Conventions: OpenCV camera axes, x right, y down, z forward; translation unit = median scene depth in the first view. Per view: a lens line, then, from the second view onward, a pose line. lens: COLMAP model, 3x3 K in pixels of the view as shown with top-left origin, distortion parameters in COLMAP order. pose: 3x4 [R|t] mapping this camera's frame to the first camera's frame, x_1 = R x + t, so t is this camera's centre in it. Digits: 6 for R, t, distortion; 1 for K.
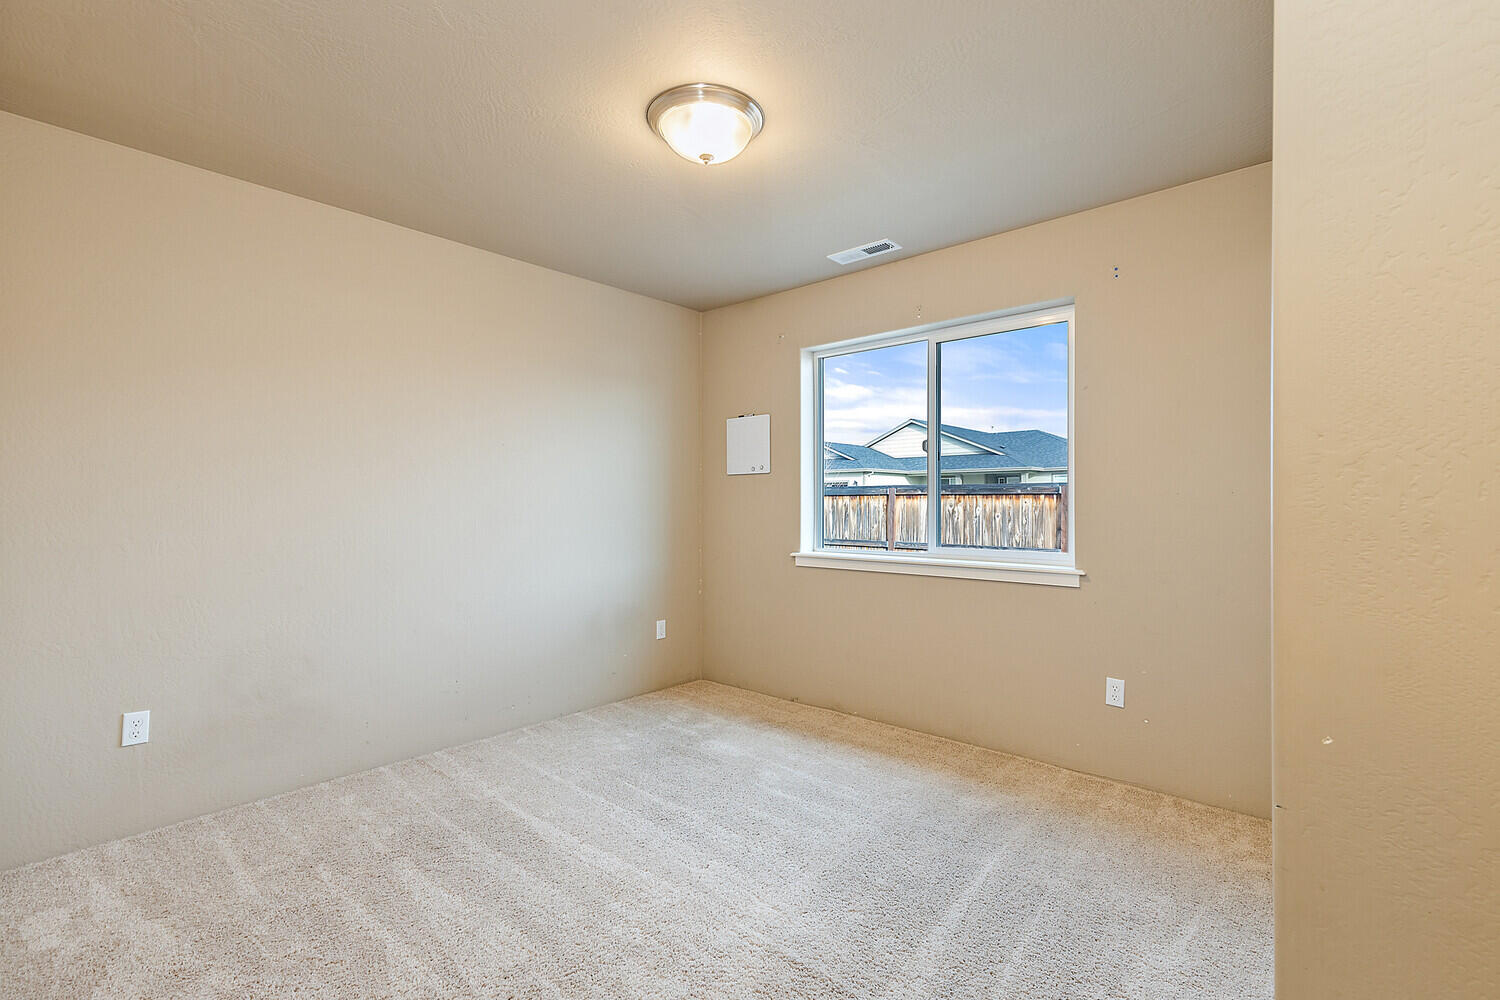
lens RADIAL K [[679.8, 0, 754.5], [0, 679.8, 501.5], [0, 0, 1]] dist [0.003390, -0.000609]
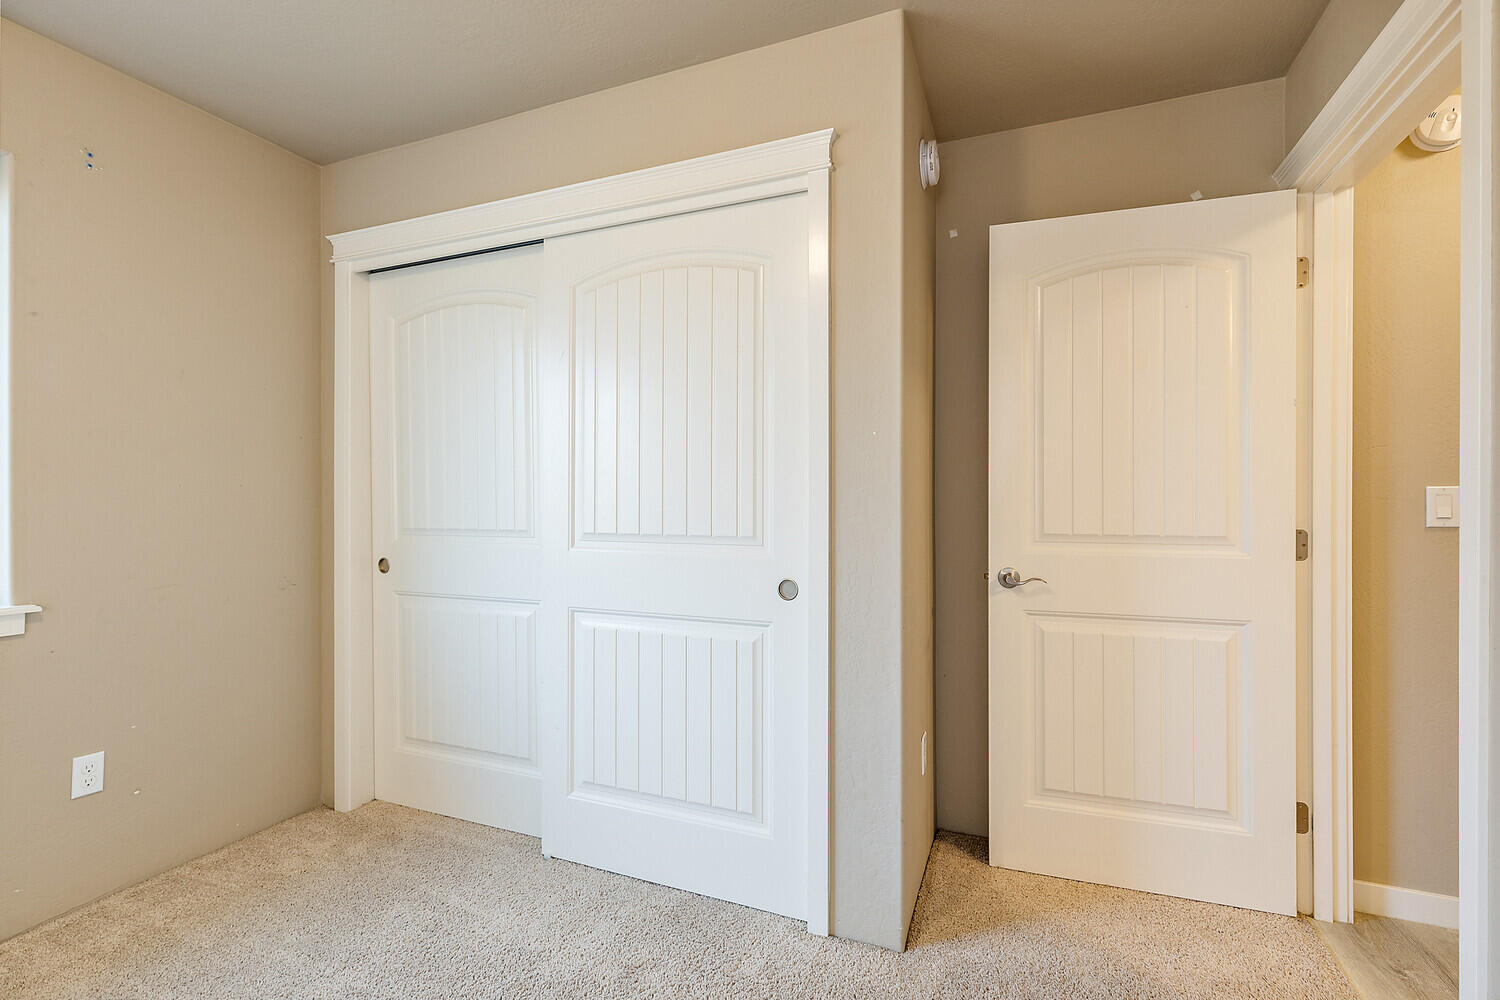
lens RADIAL K [[679.8, 0, 754.5], [0, 679.8, 501.5], [0, 0, 1]] dist [0.003390, -0.000609]
pose [[-0.343073, -0.004795, 0.939297, -0.341064], [-0.004013, 0.999985, 0.003639, 0.001042], [-0.939300, -0.002521, -0.343087, 0.610959]]
